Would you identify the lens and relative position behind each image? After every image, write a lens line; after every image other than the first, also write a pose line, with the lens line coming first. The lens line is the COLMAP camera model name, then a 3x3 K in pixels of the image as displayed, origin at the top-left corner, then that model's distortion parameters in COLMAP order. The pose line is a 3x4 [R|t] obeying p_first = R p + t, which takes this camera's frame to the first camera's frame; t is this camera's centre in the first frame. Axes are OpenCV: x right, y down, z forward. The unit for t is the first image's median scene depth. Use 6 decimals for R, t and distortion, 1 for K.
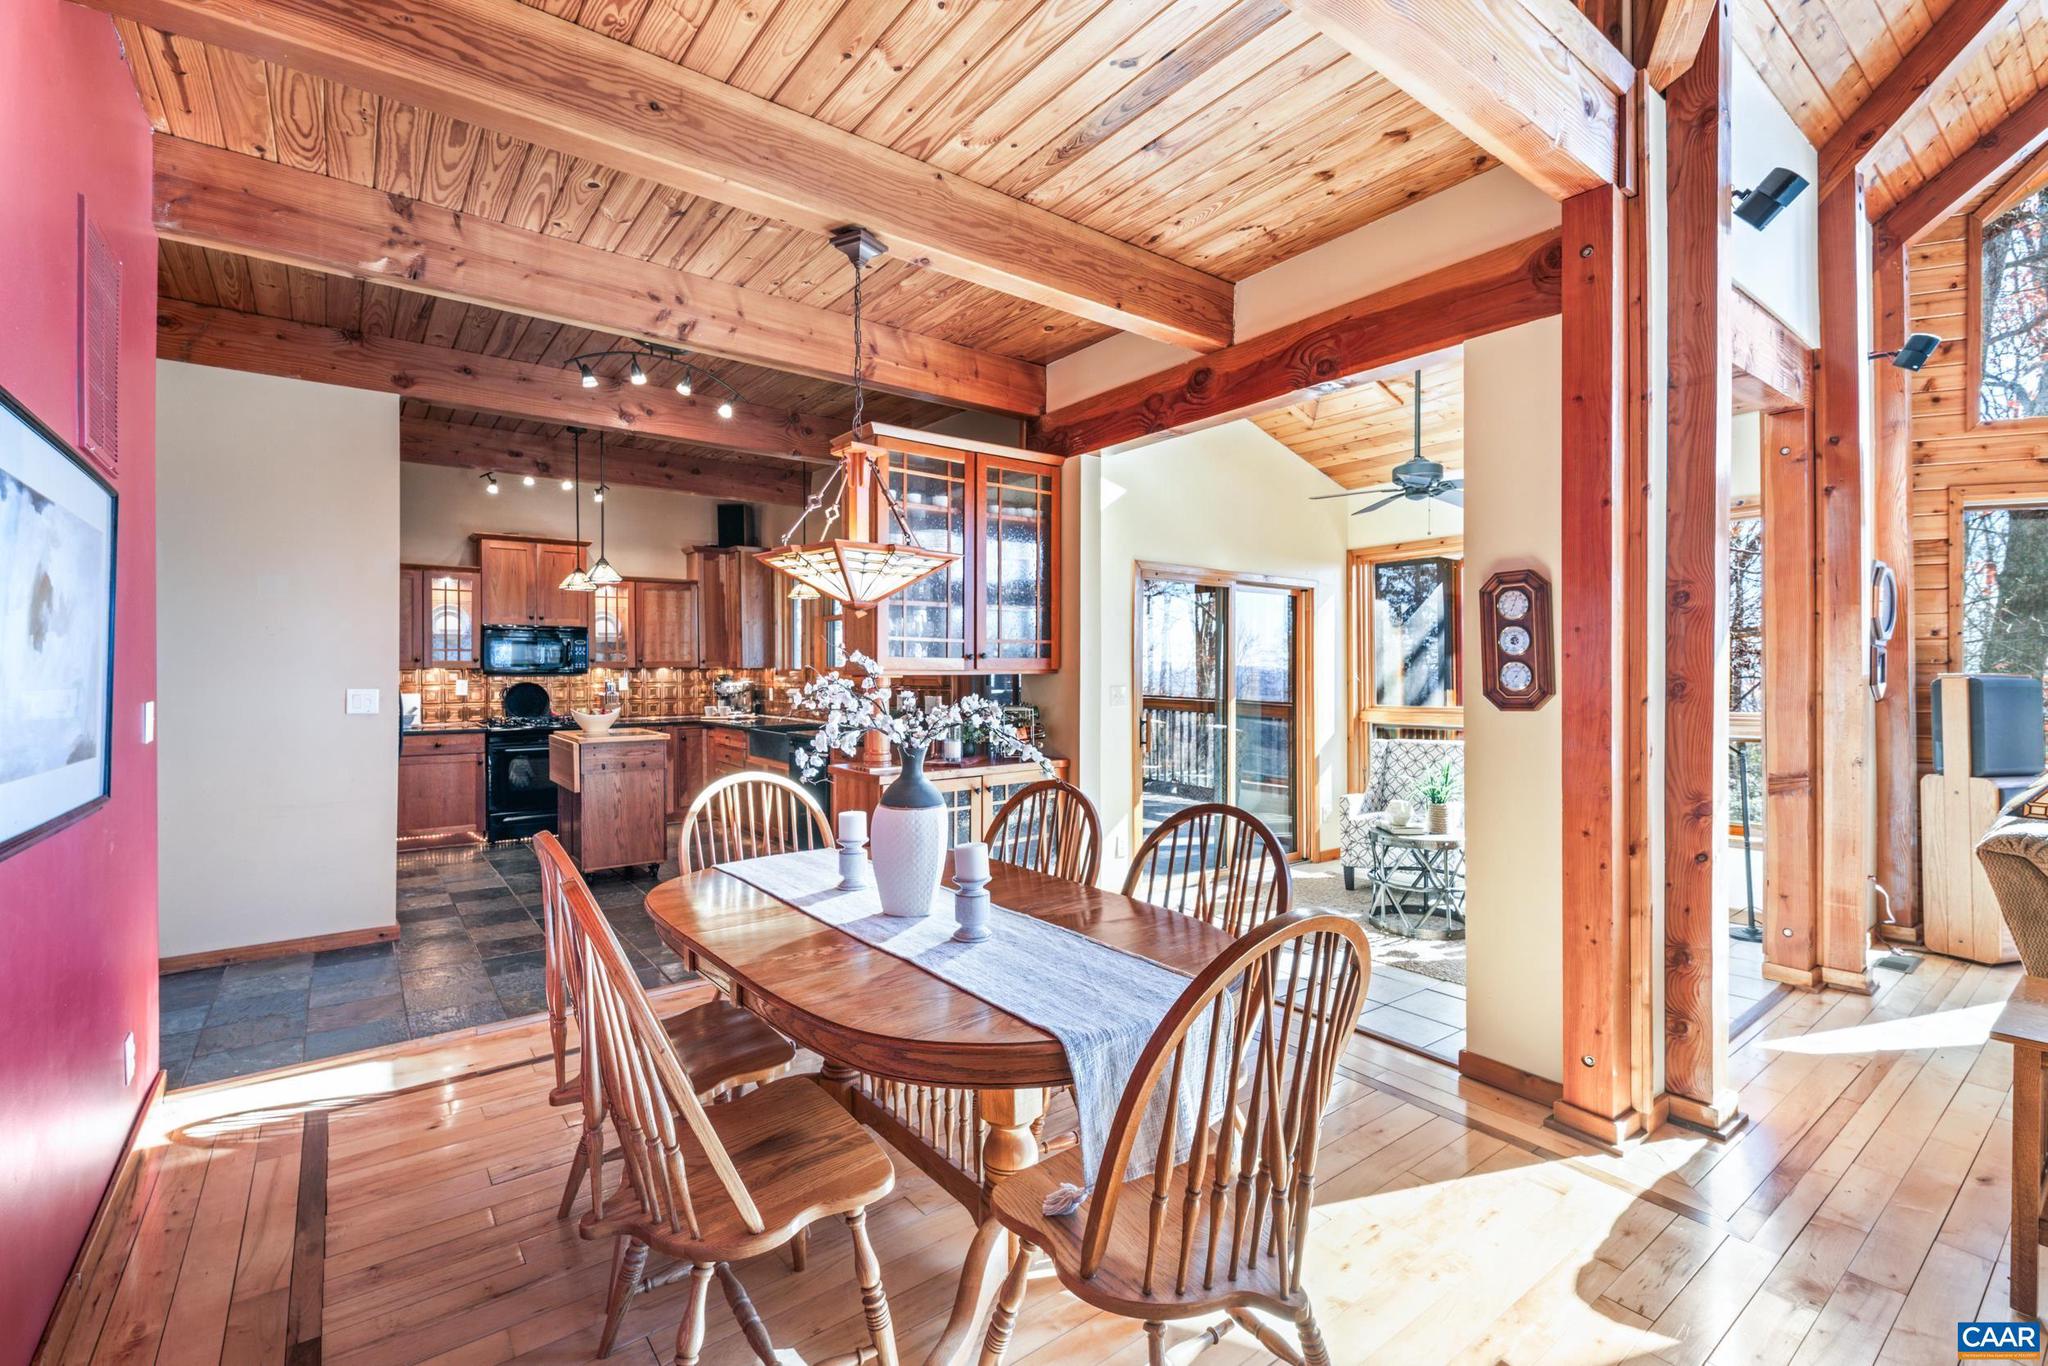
lens RADIAL K [[901.0, 0, 1022.5], [0, 901.0, 673.5], [0, 0, 1]] dist [0.000235, -0.000405]
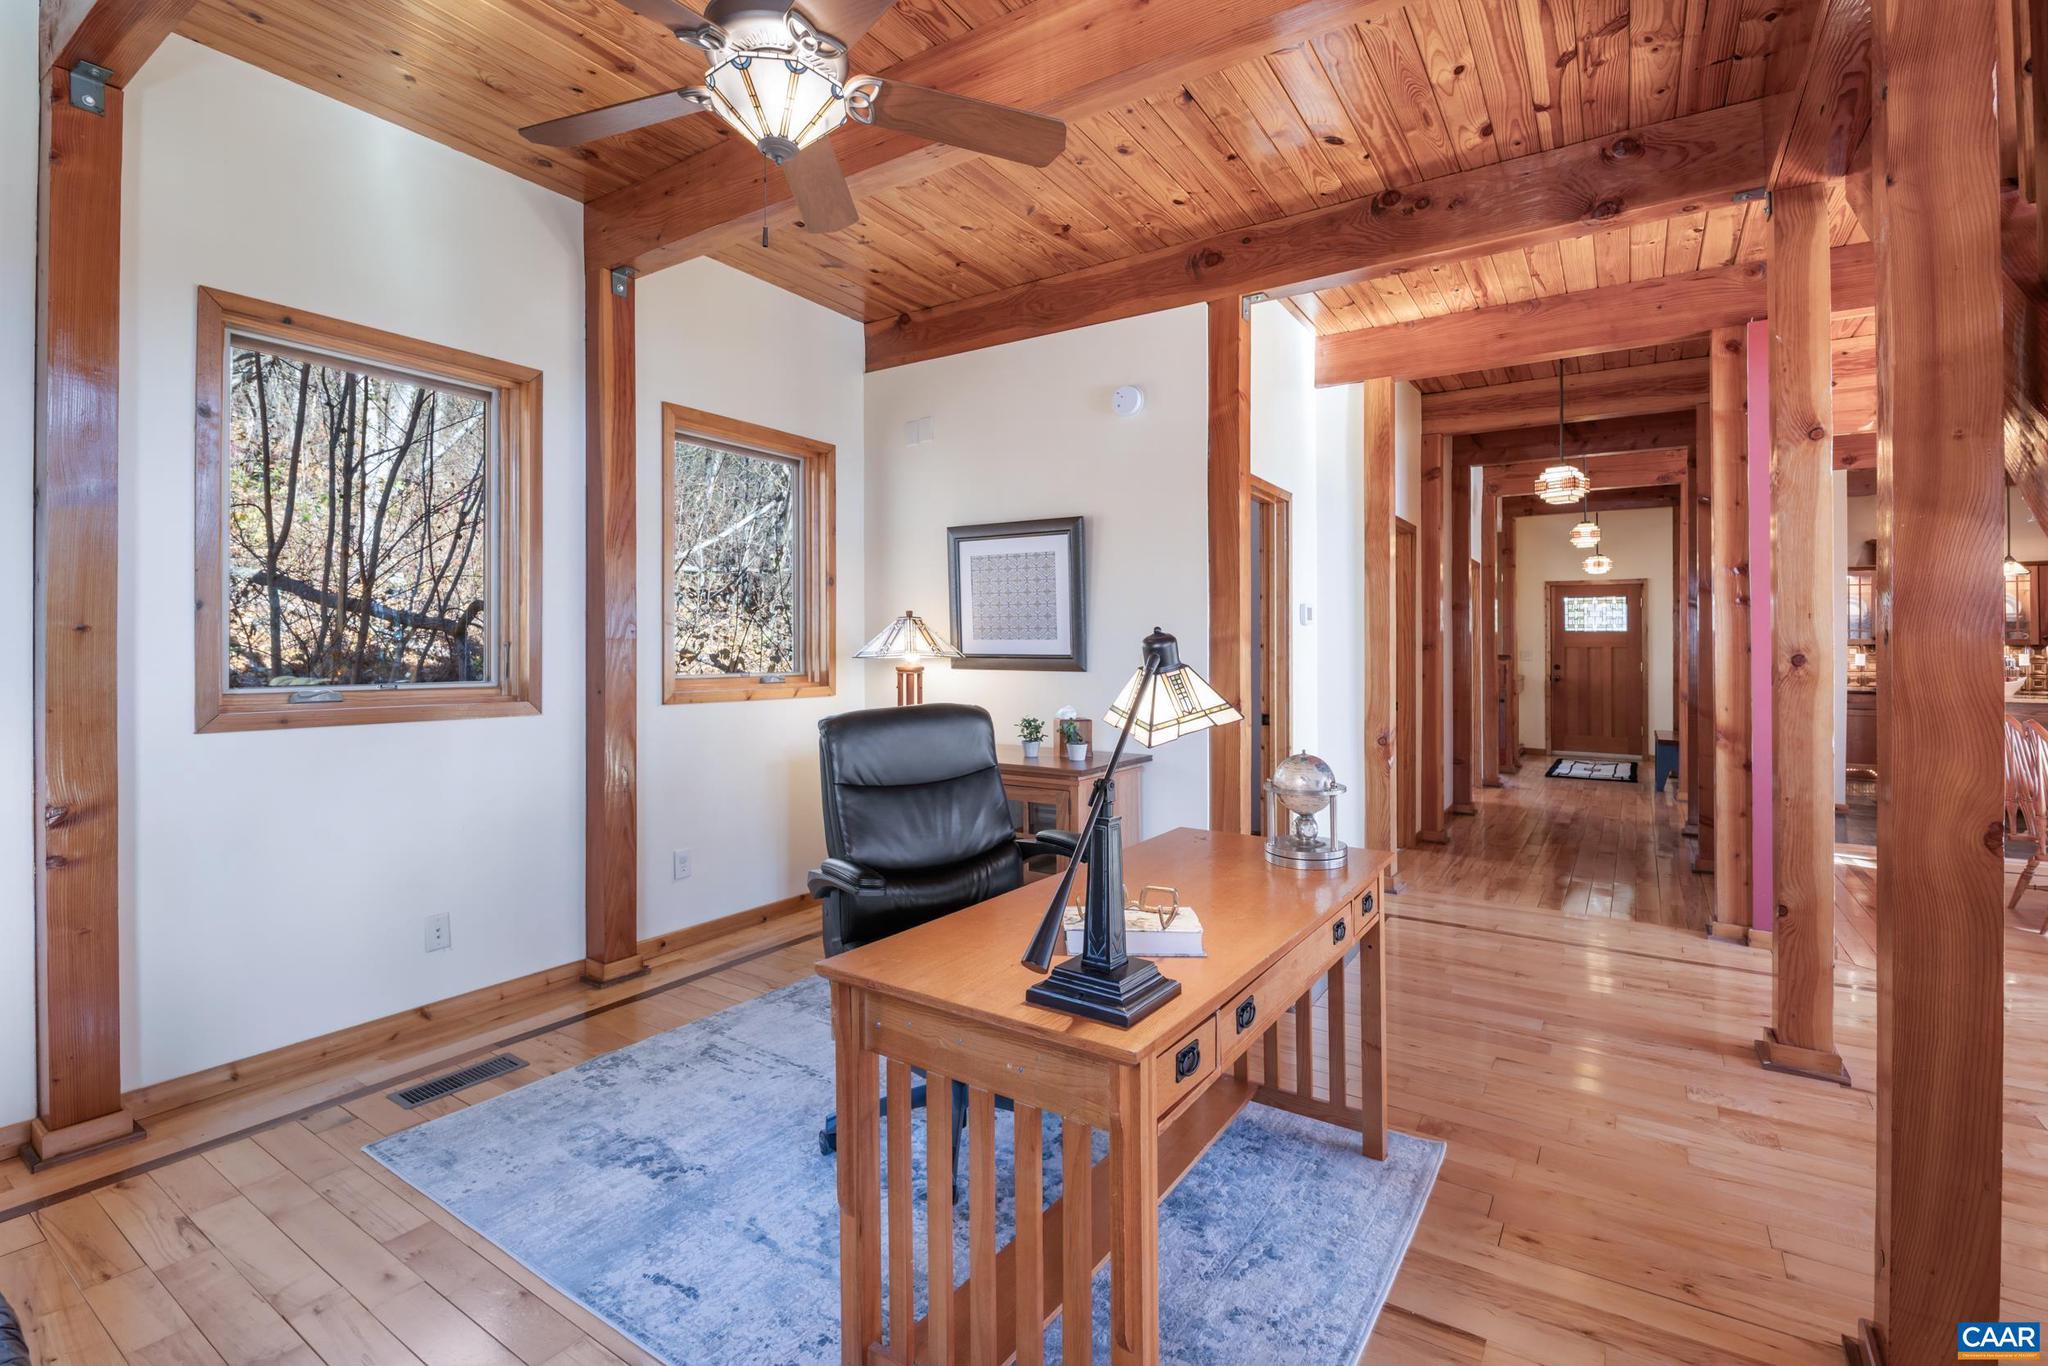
lens RADIAL K [[914.6, 0, 1025.2], [0, 914.6, 653.5], [0, 0, 1]] dist [0.002175, -0.005626]
pose [[0.330517, 0.004887, -0.943787, 0.197646], [-0.007179, 0.999971, 0.002664, 0.009876], [0.943773, 0.005895, 0.330543, -0.509097]]
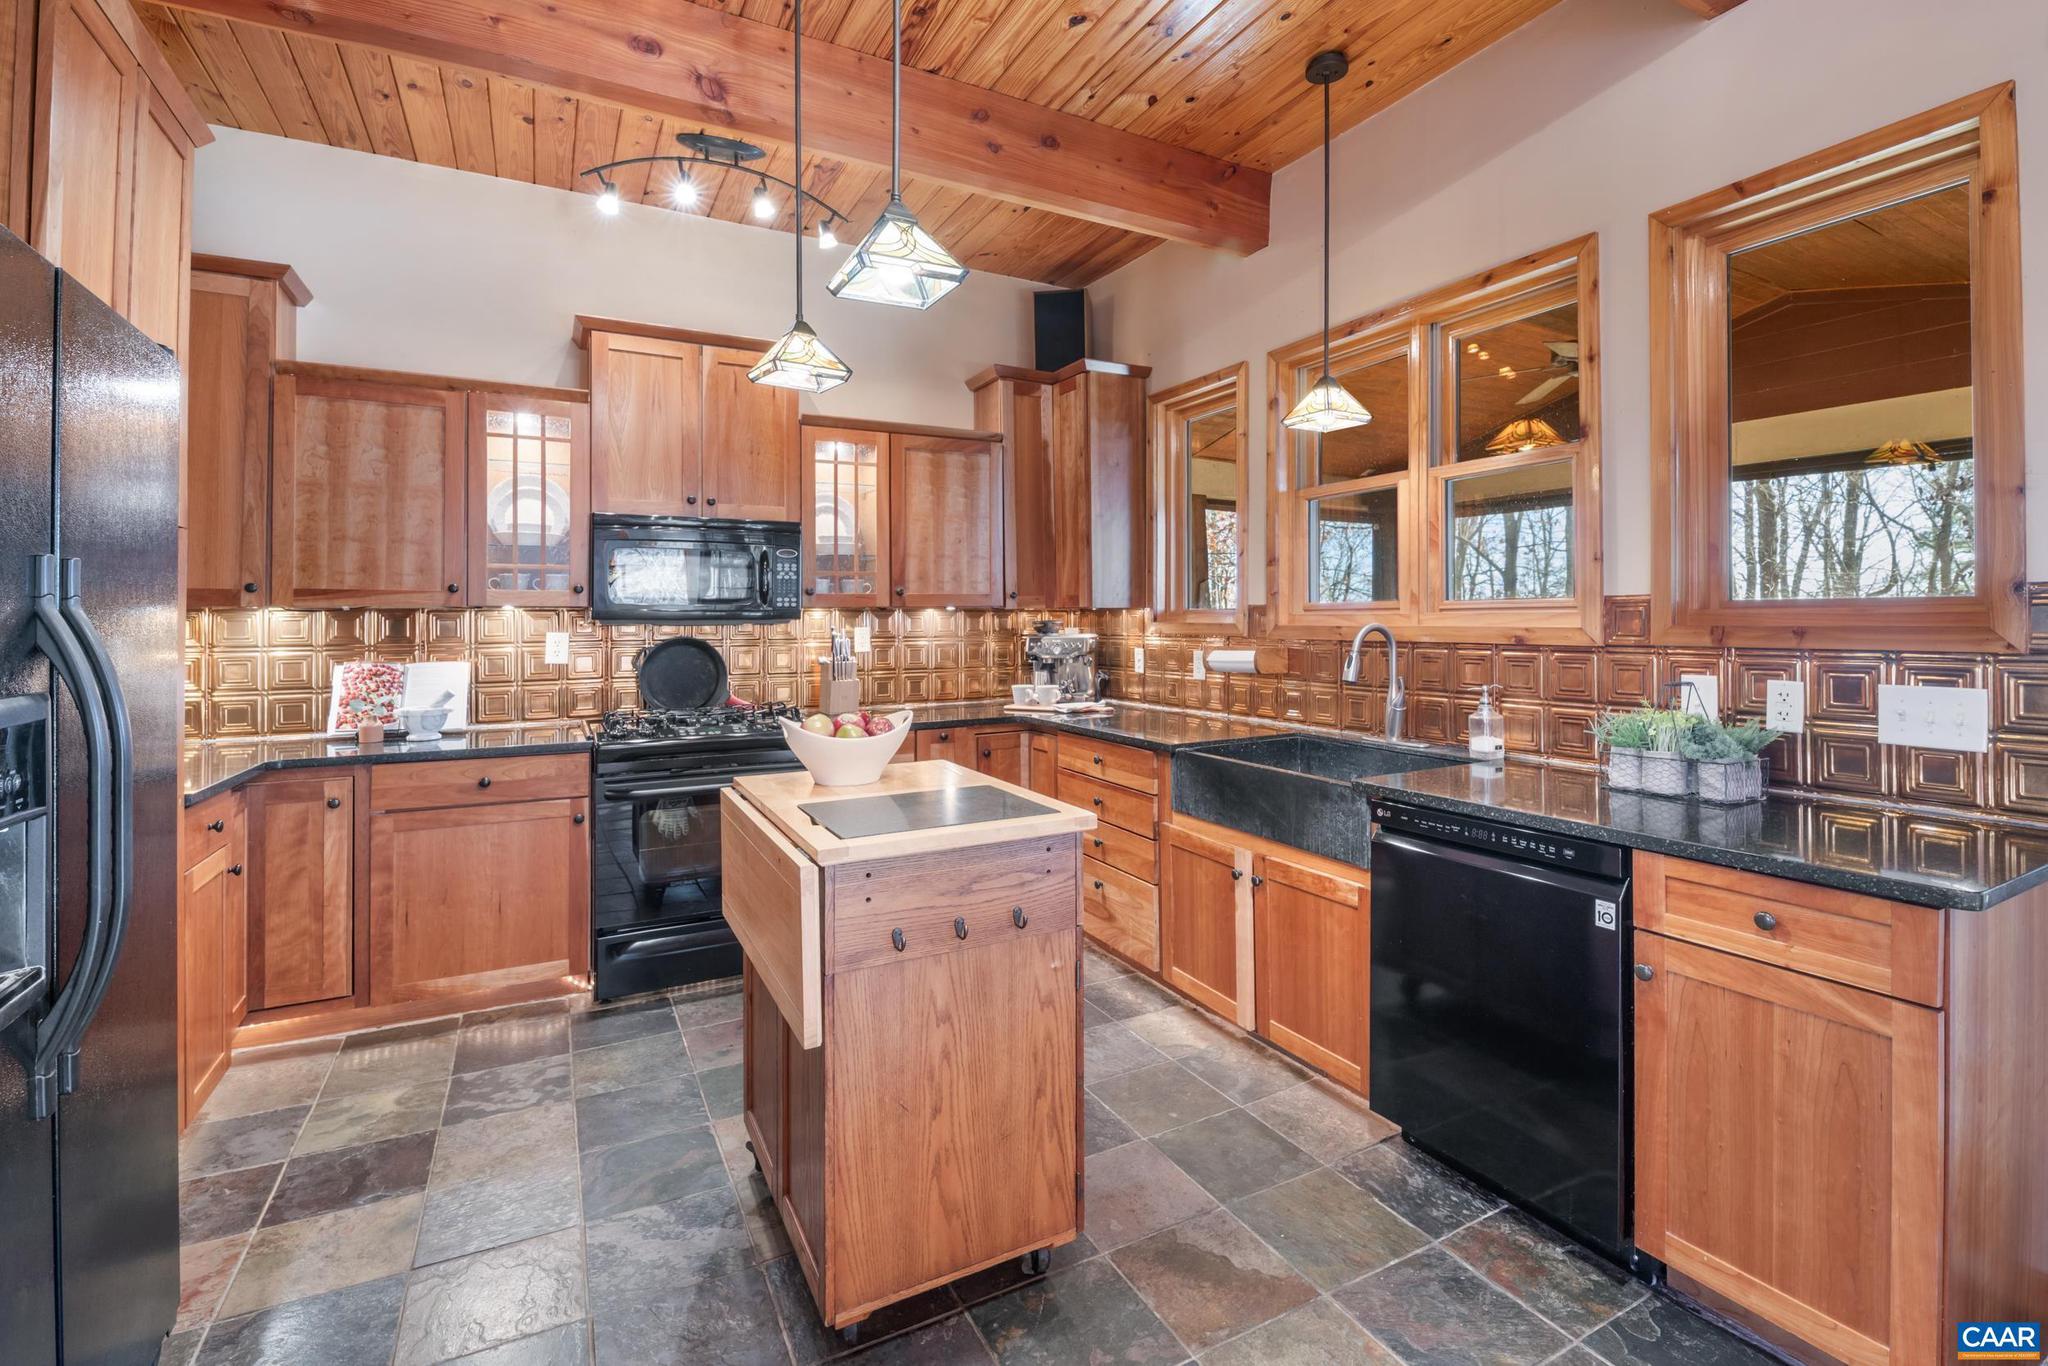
lens RADIAL K [[913.3, 0, 1027.9], [0, 913.3, 608.5], [0, 0, 1]] dist [-0.000752, -0.000511]
pose [[0.985976, -0.003777, -0.166847, -0.274980], [0.000849, 0.999844, -0.017617, 0.003234], [0.166888, 0.017228, 0.985825, 0.527114]]
